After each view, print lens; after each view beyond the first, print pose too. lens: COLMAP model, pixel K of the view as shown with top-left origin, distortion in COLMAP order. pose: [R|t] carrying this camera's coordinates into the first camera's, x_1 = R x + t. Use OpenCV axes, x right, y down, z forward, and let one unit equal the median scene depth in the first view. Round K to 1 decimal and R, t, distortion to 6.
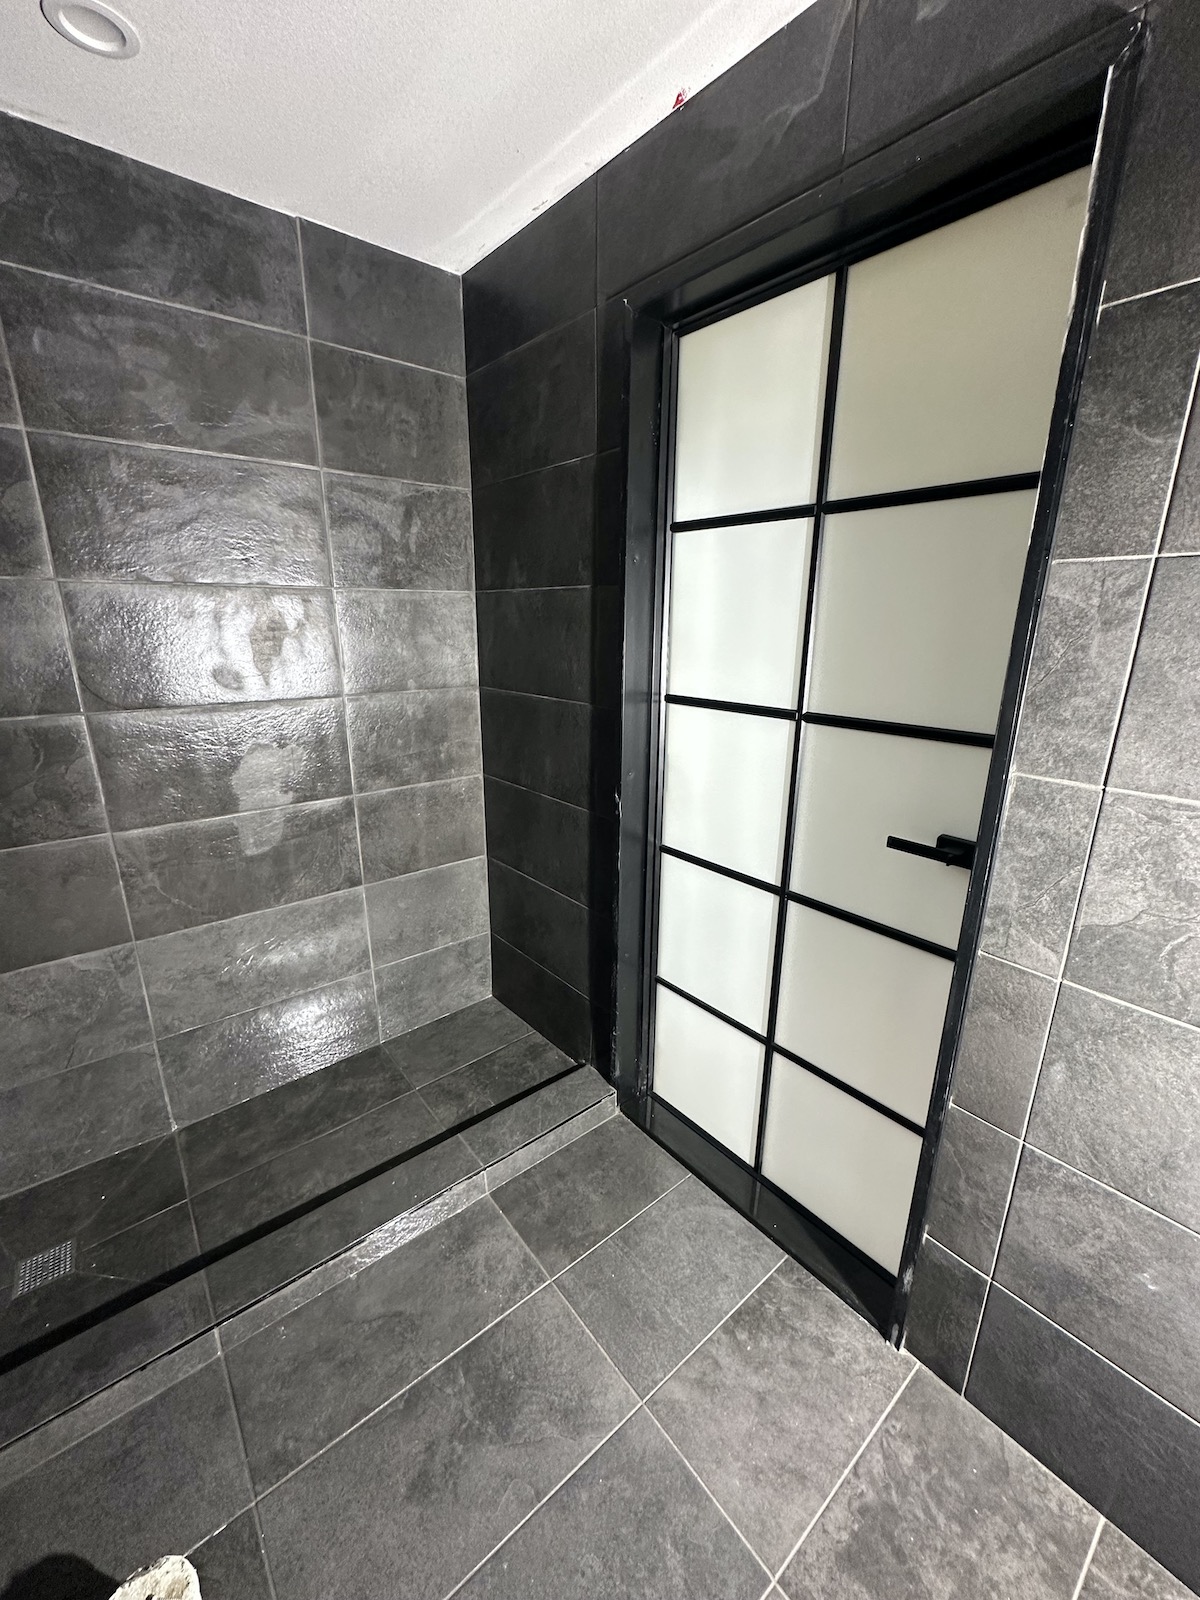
lens RADIAL K [[640.7, 0, 602.9], [0, 640.7, 801.3], [0, 0, 1]] dist [-0.005873, 0.001307]
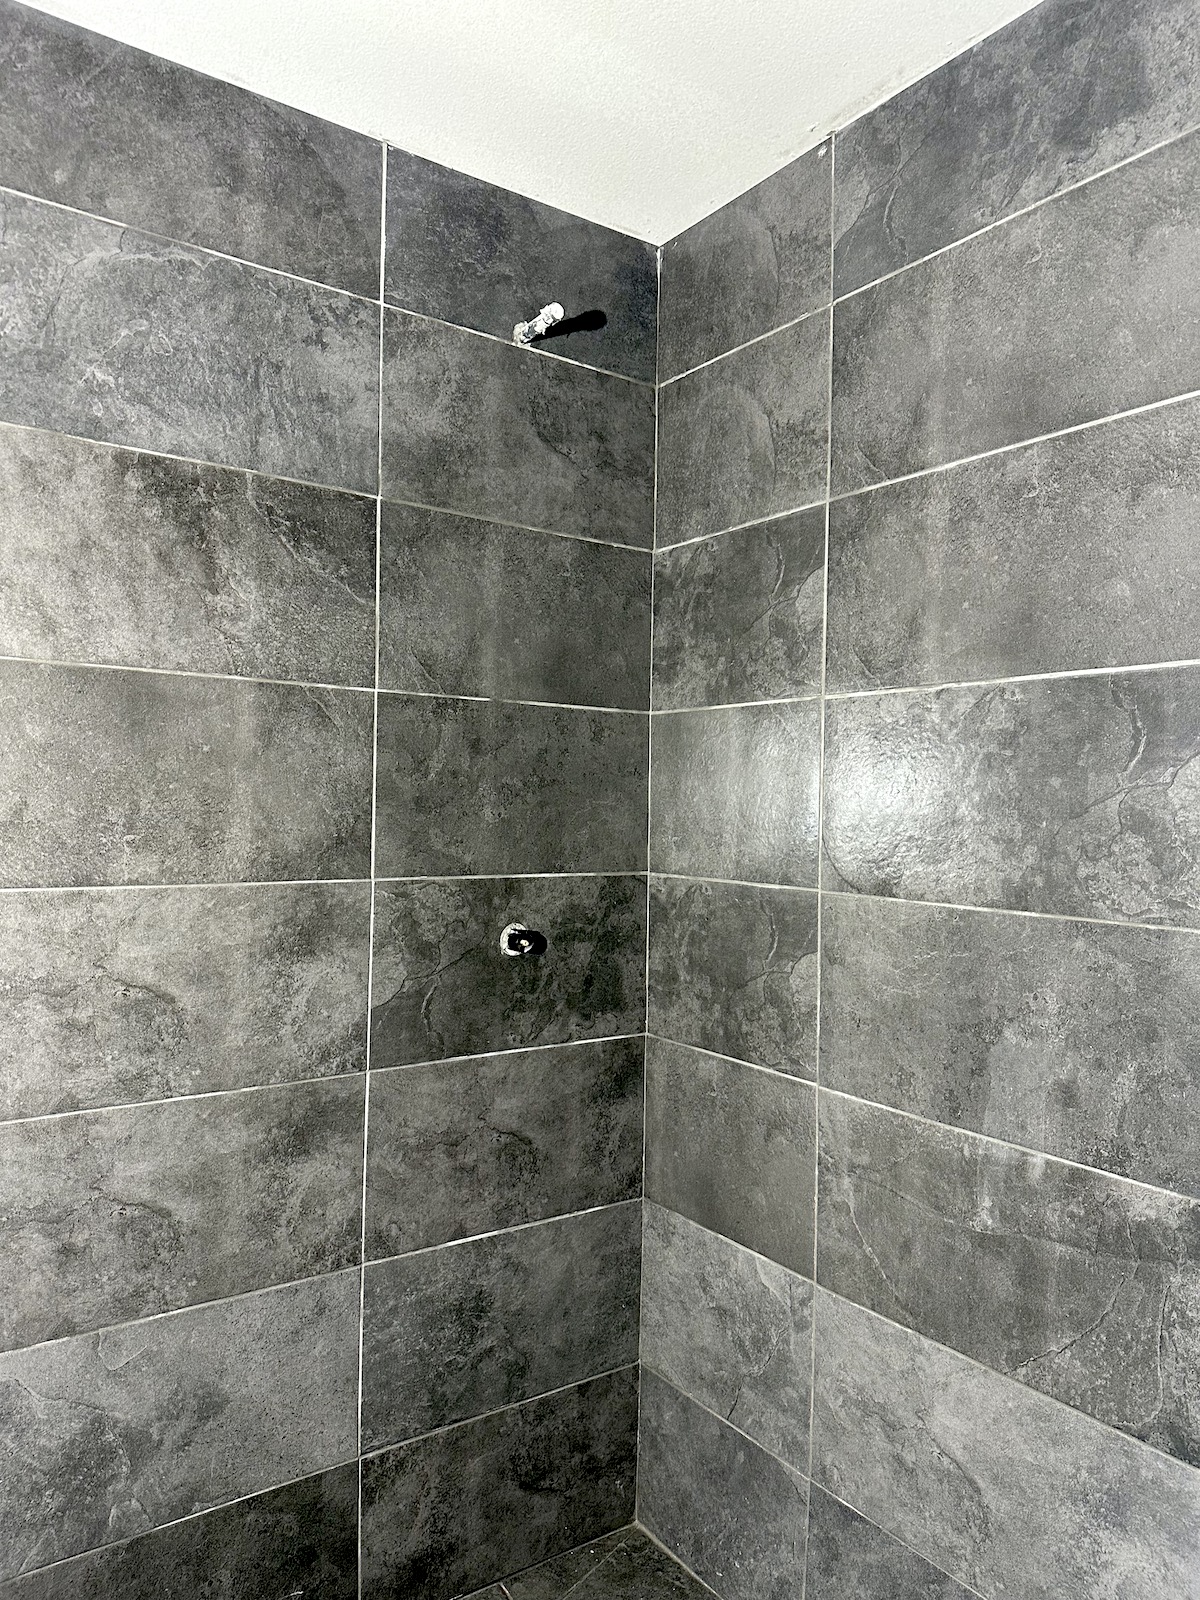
lens RADIAL K [[1122.4, 0, 602.6], [0, 1122.4, 804.0], [0, 0, 1]] dist [0.046454, -0.068132]
pose [[-0.072419, -0.009020, -0.997334, 0.366360], [-0.293584, 0.955849, 0.012673, -0.180083], [0.953186, 0.293719, -0.071870, 0.885461]]
